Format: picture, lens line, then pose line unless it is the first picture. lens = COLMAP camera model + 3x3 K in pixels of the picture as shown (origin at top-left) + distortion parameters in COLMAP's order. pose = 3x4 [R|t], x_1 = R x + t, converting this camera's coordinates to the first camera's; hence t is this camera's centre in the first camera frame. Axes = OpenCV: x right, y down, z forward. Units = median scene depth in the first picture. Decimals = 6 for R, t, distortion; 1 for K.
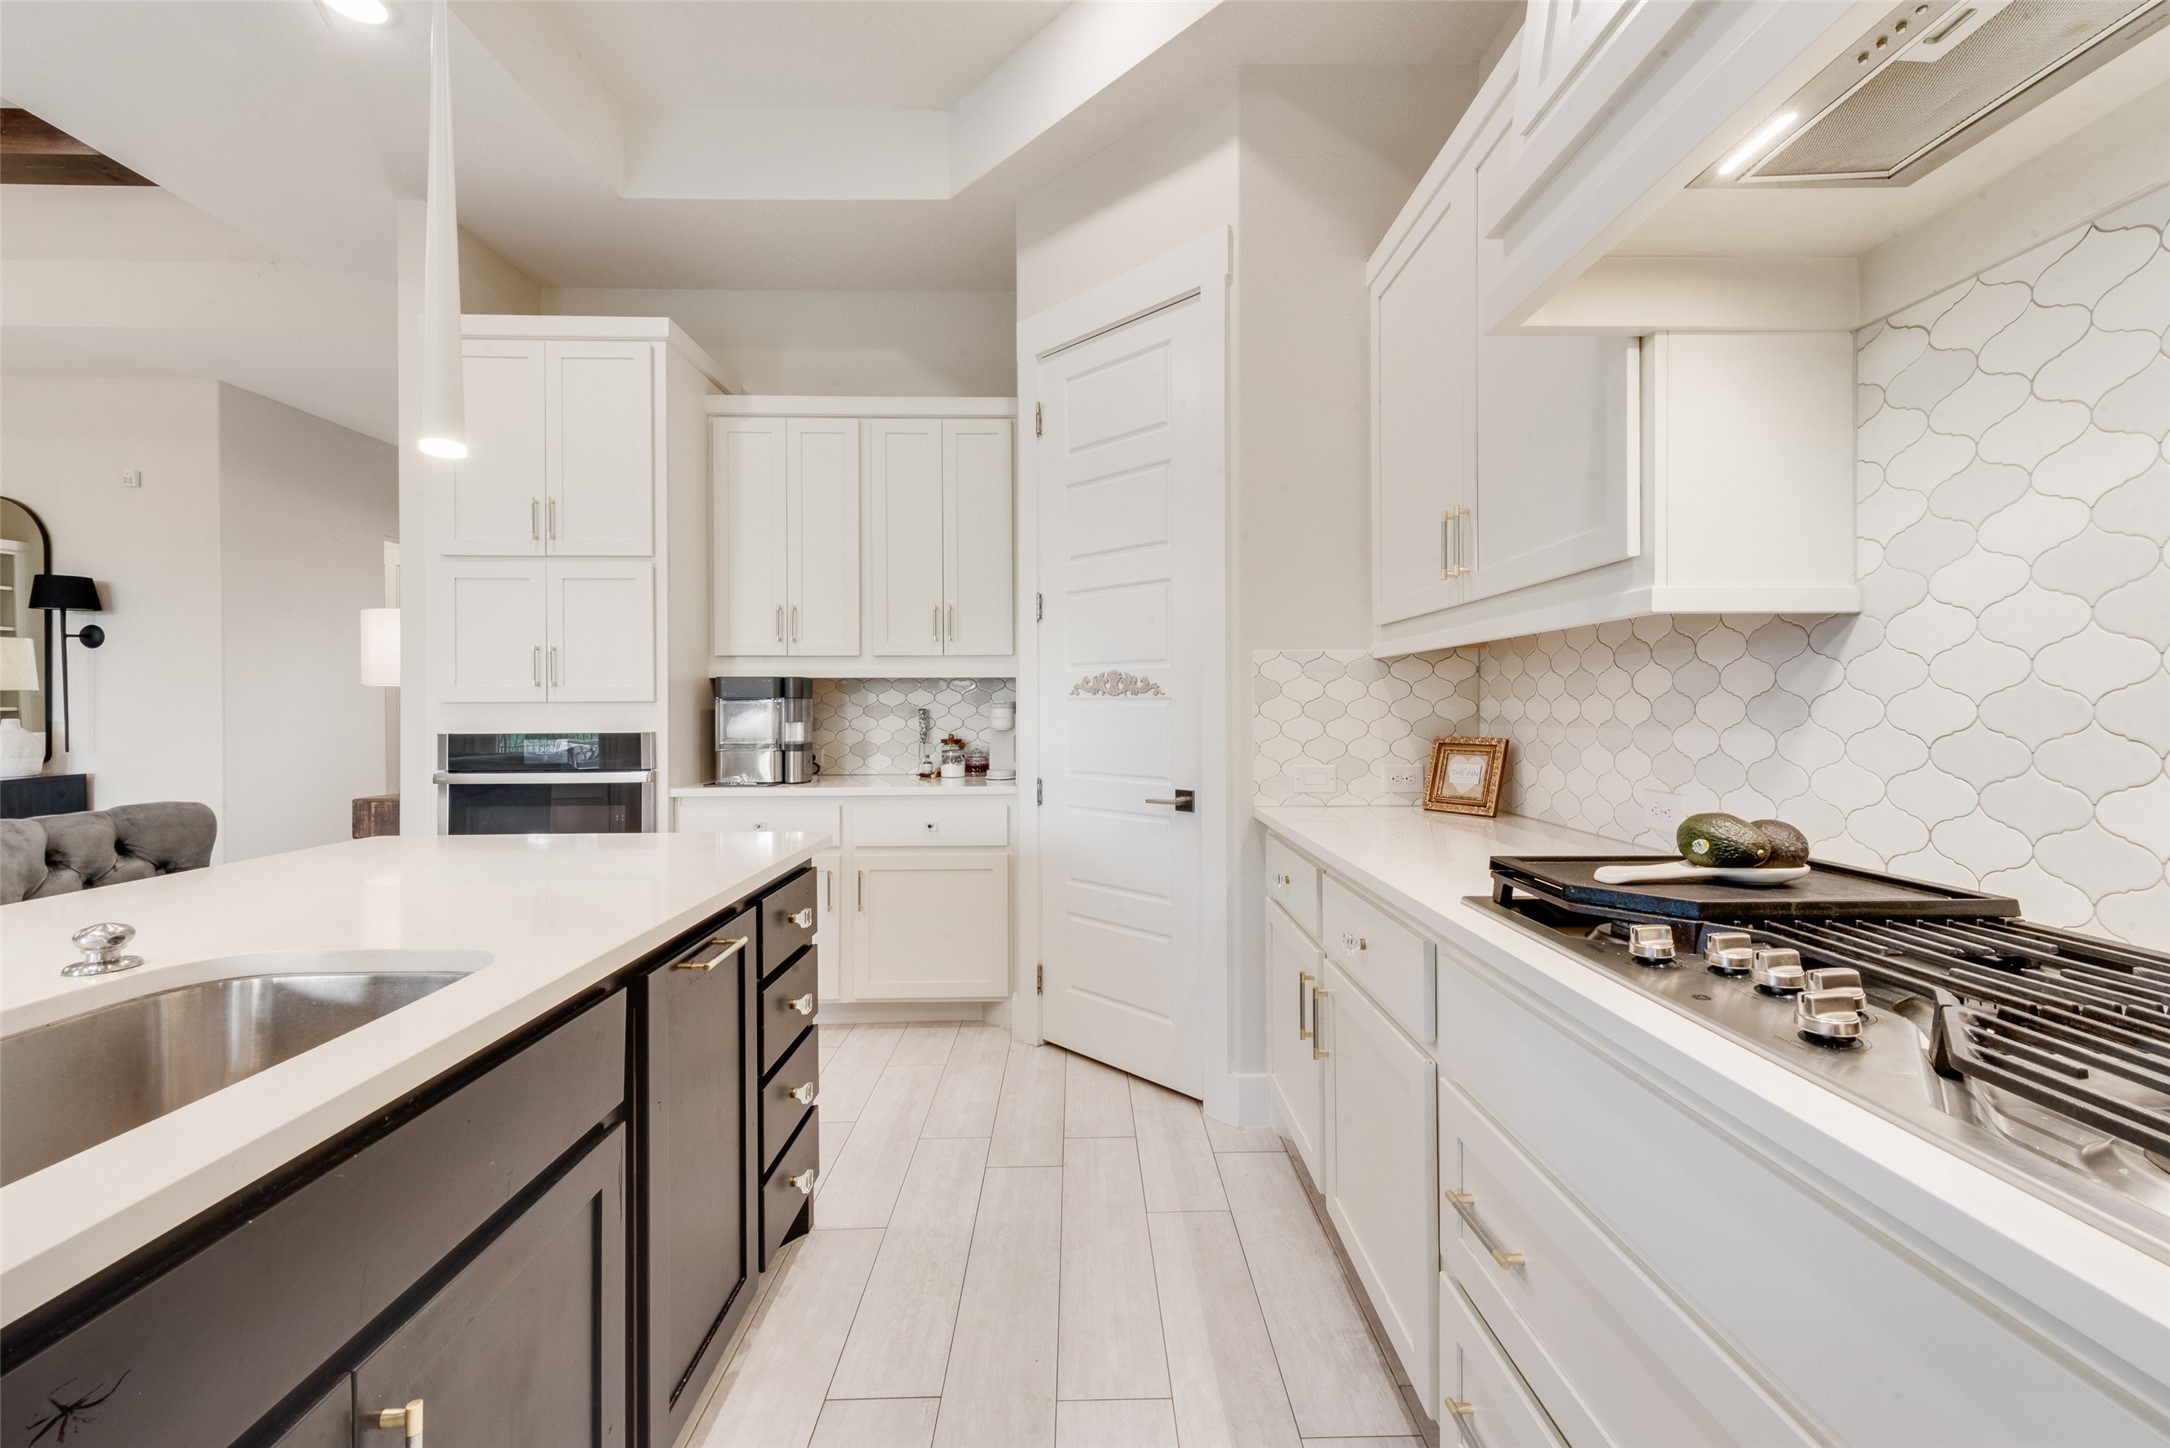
lens RADIAL K [[855.2, 0, 1090.7], [0, 855.2, 708.8], [0, 0, 1]] dist [0.018095, -0.004104]
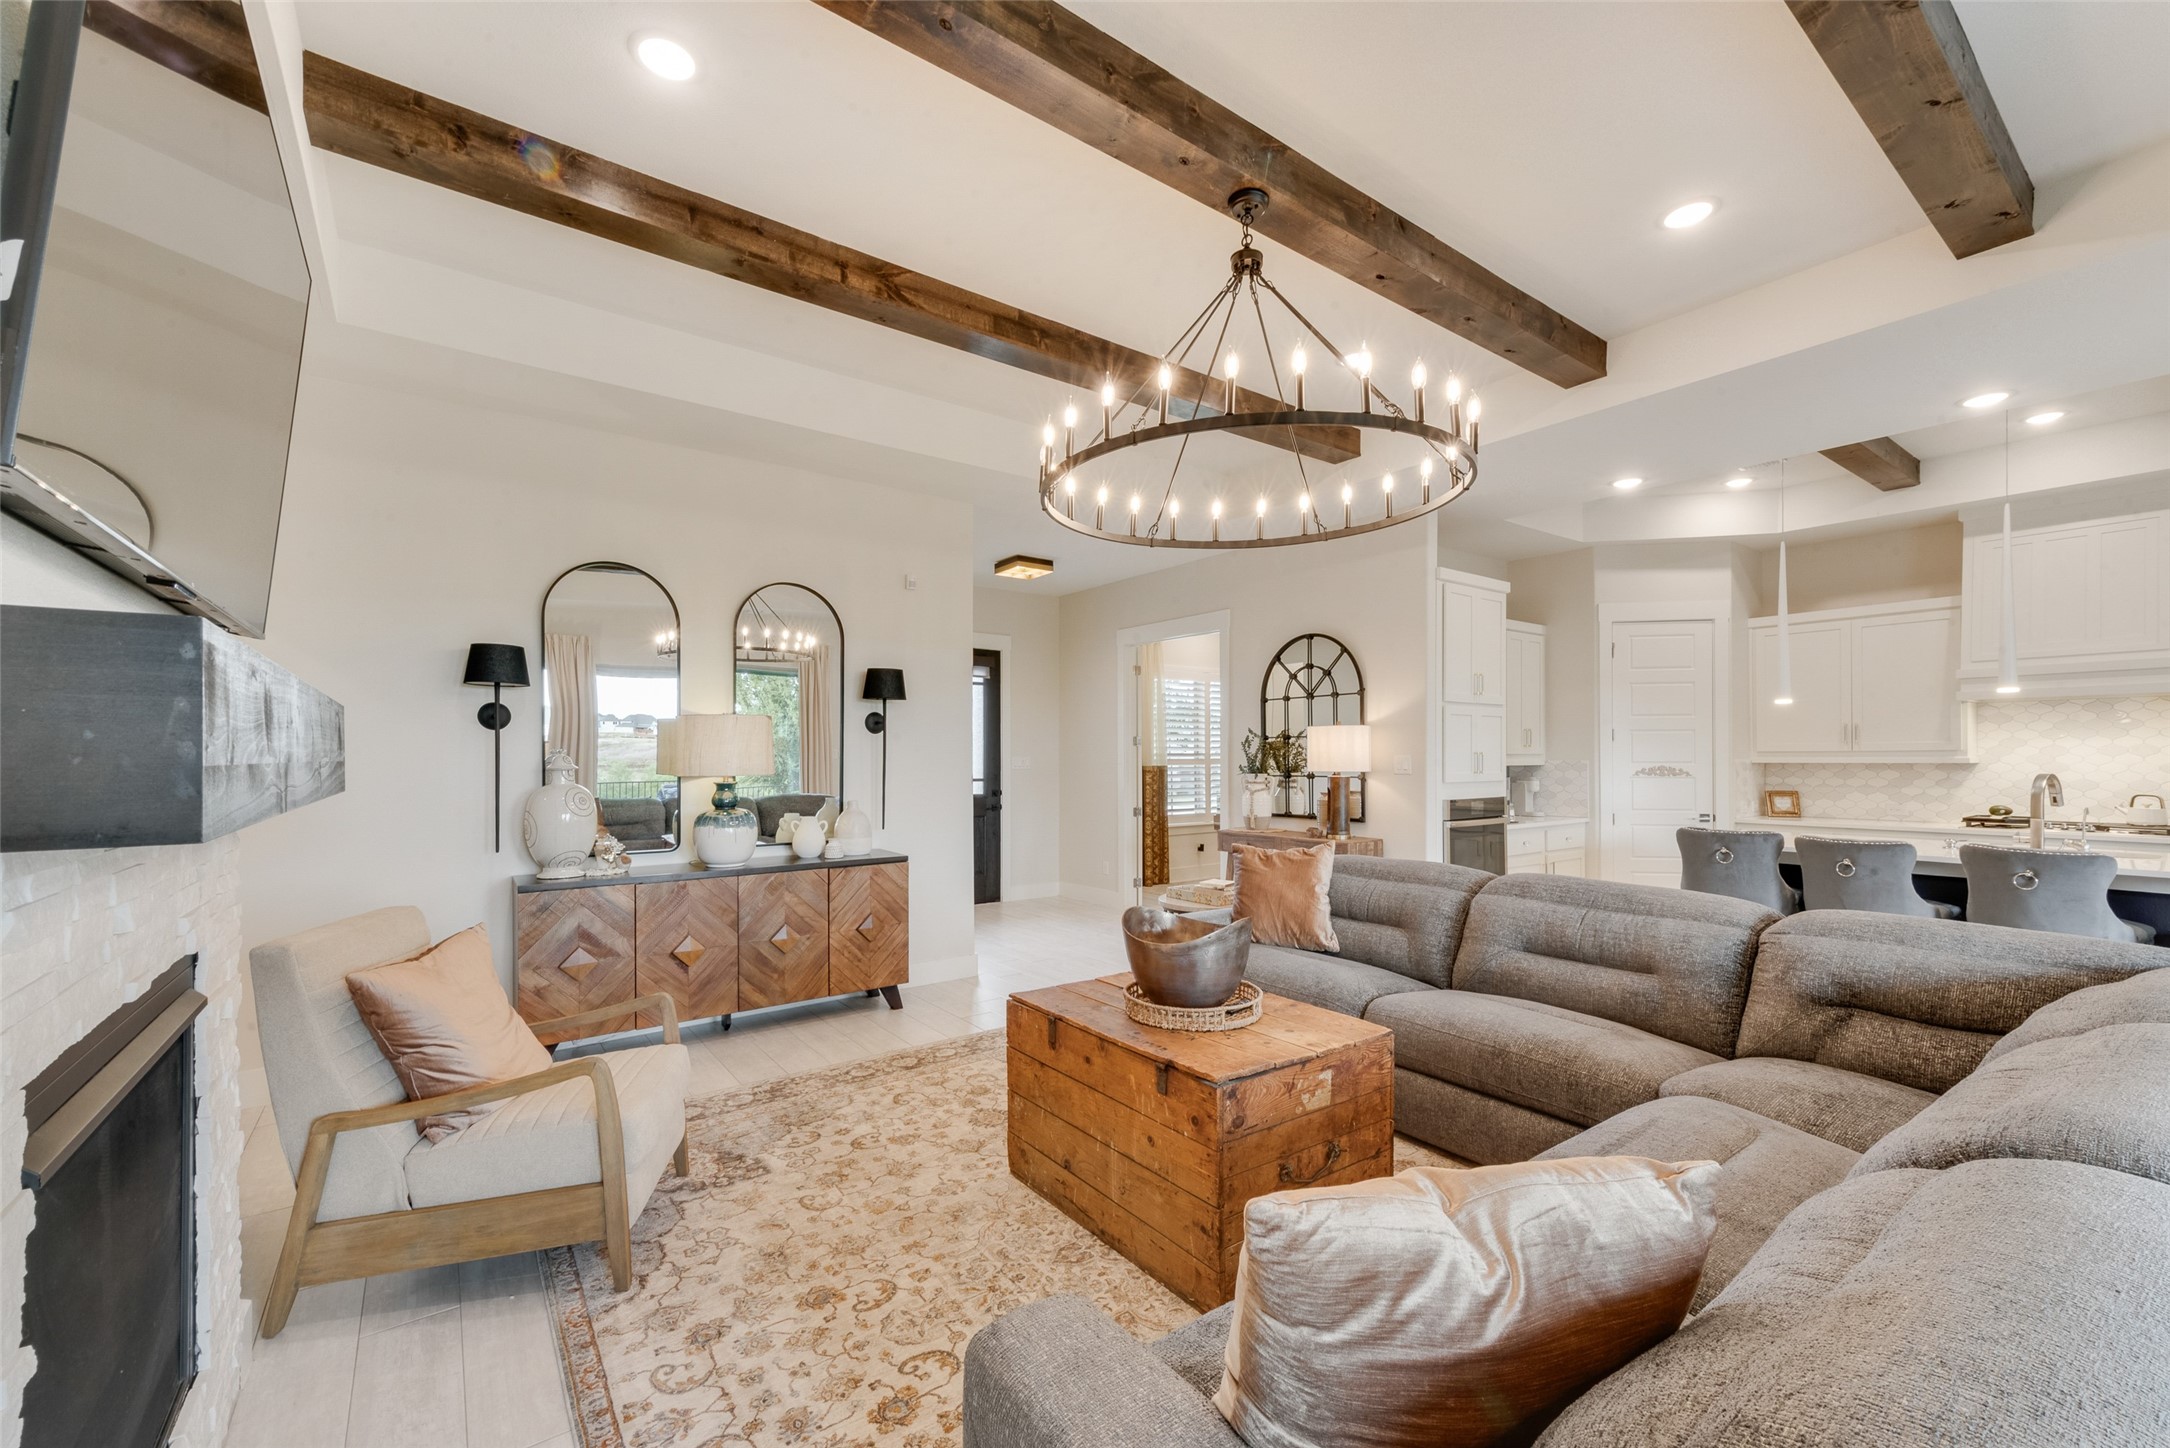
lens RADIAL K [[855.2, 0, 1087.7], [0, 855.2, 748.9], [0, 0, 1]] dist [0.018095, -0.004104]
pose [[0.819562, 0.007399, 0.572942, -2.696642], [0.002432, 0.999863, -0.016391, -0.056482], [-0.572985, 0.014827, 0.819432, -0.048203]]
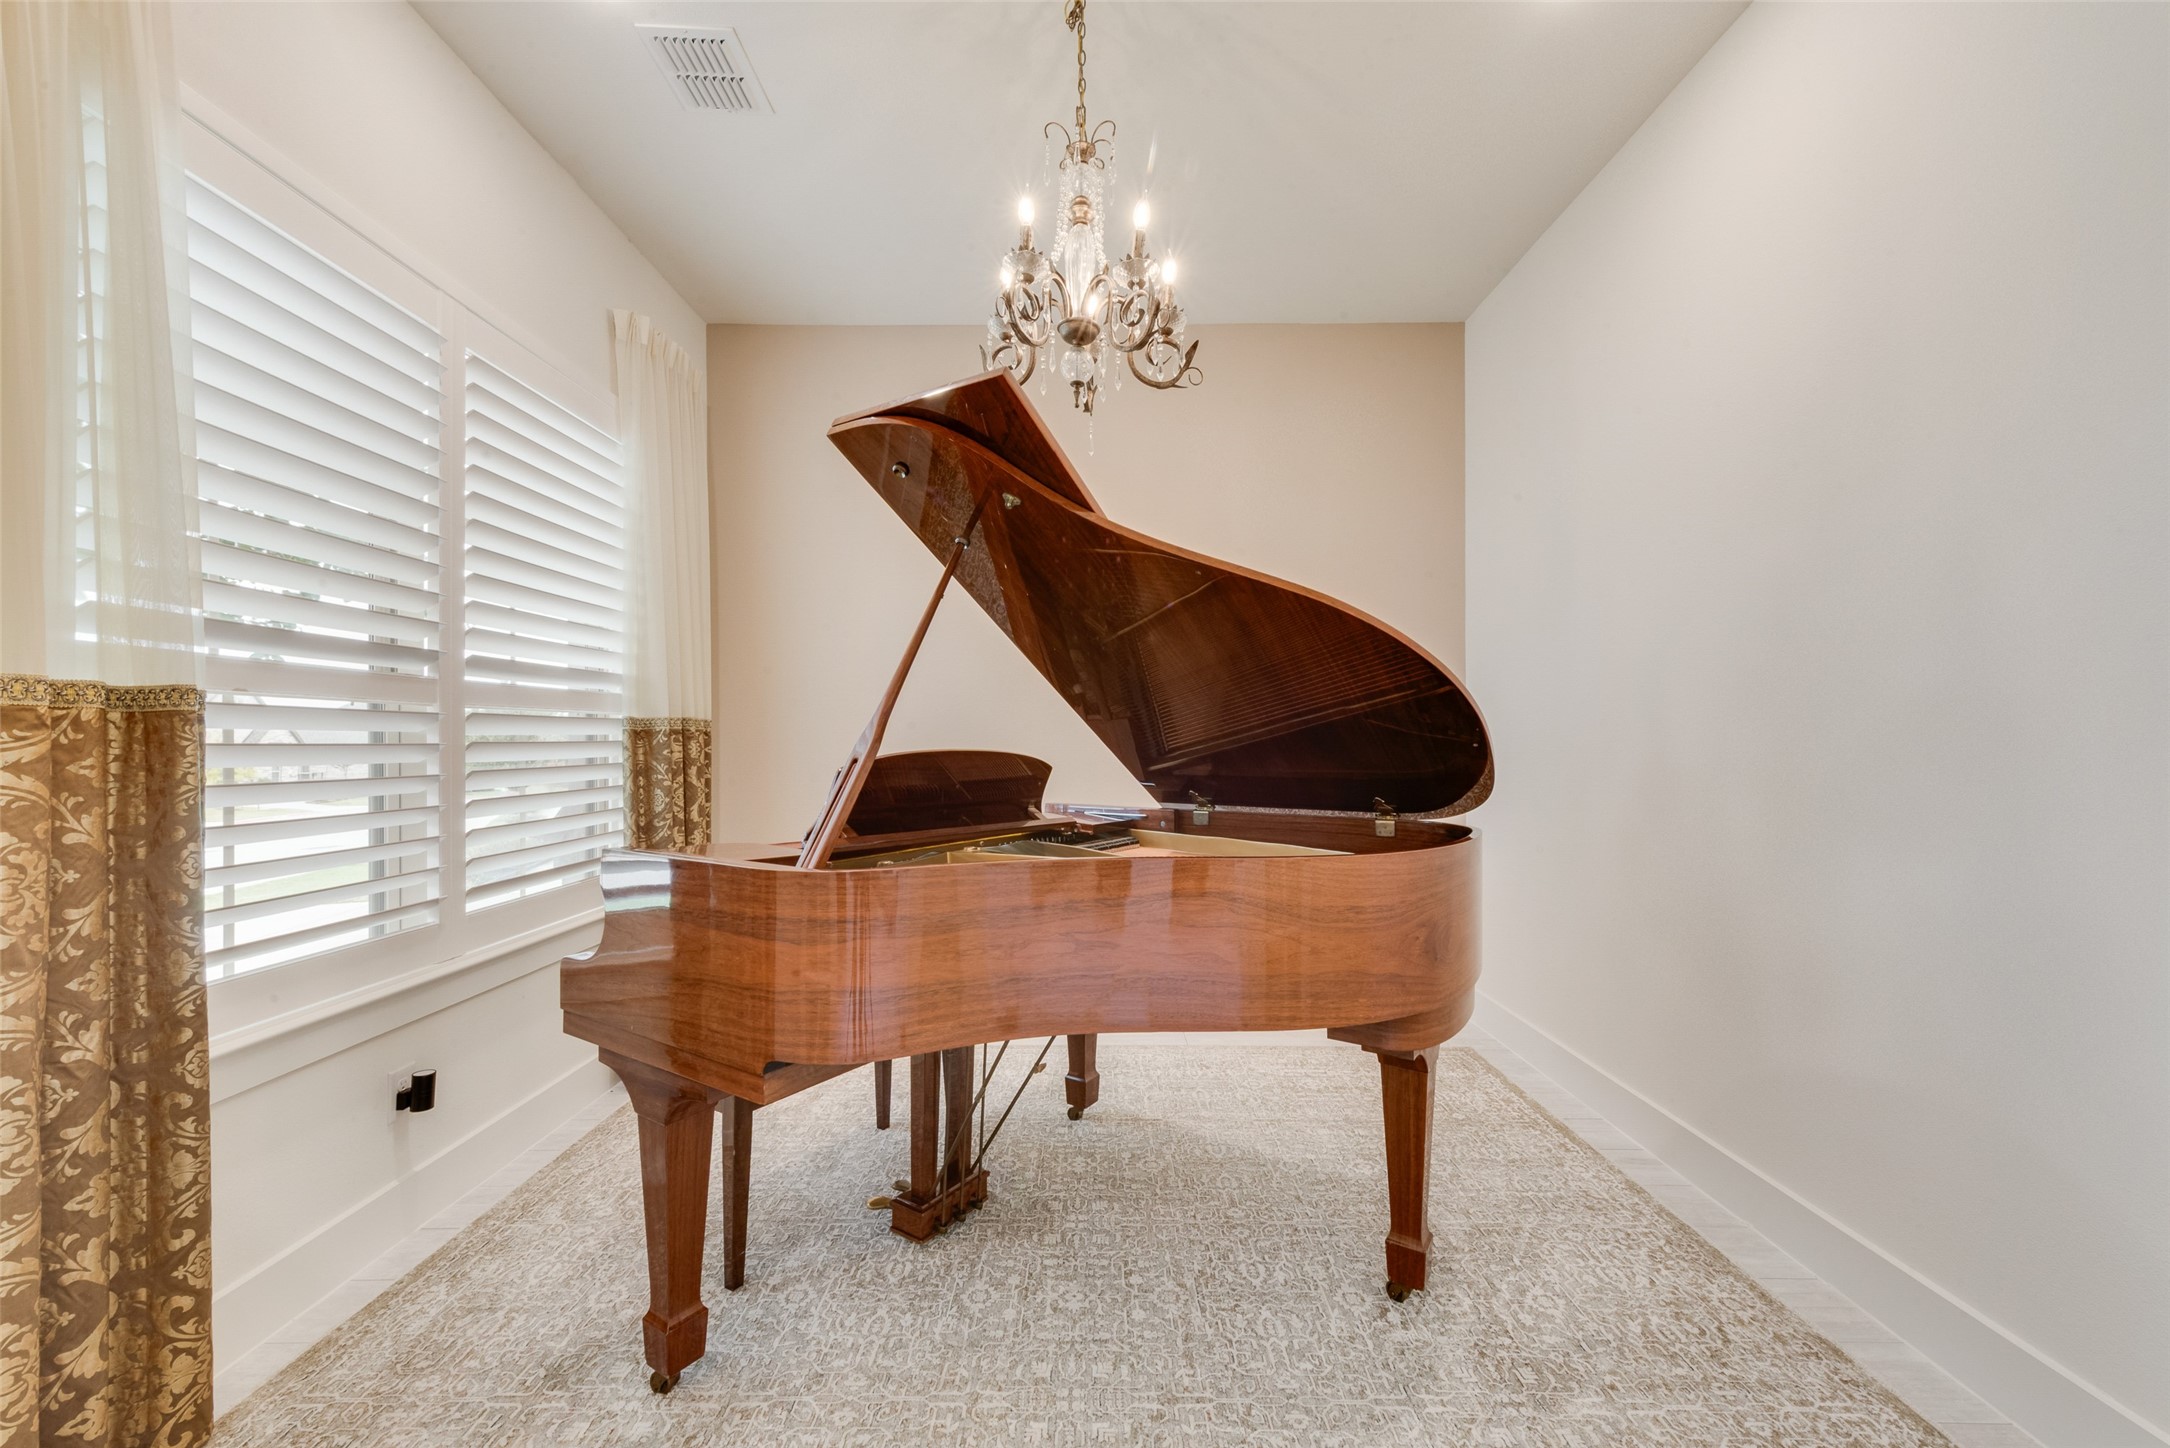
lens RADIAL K [[855.2, 0, 1088.4], [0, 855.2, 743.4], [0, 0, 1]] dist [0.018095, -0.004104]
pose [[0.031257, 0.000841, 0.999511, -0.978000], [0.005026, 0.999987, -0.000998, -0.001667], [-0.999499, 0.005055, 0.031252, 2.024483]]
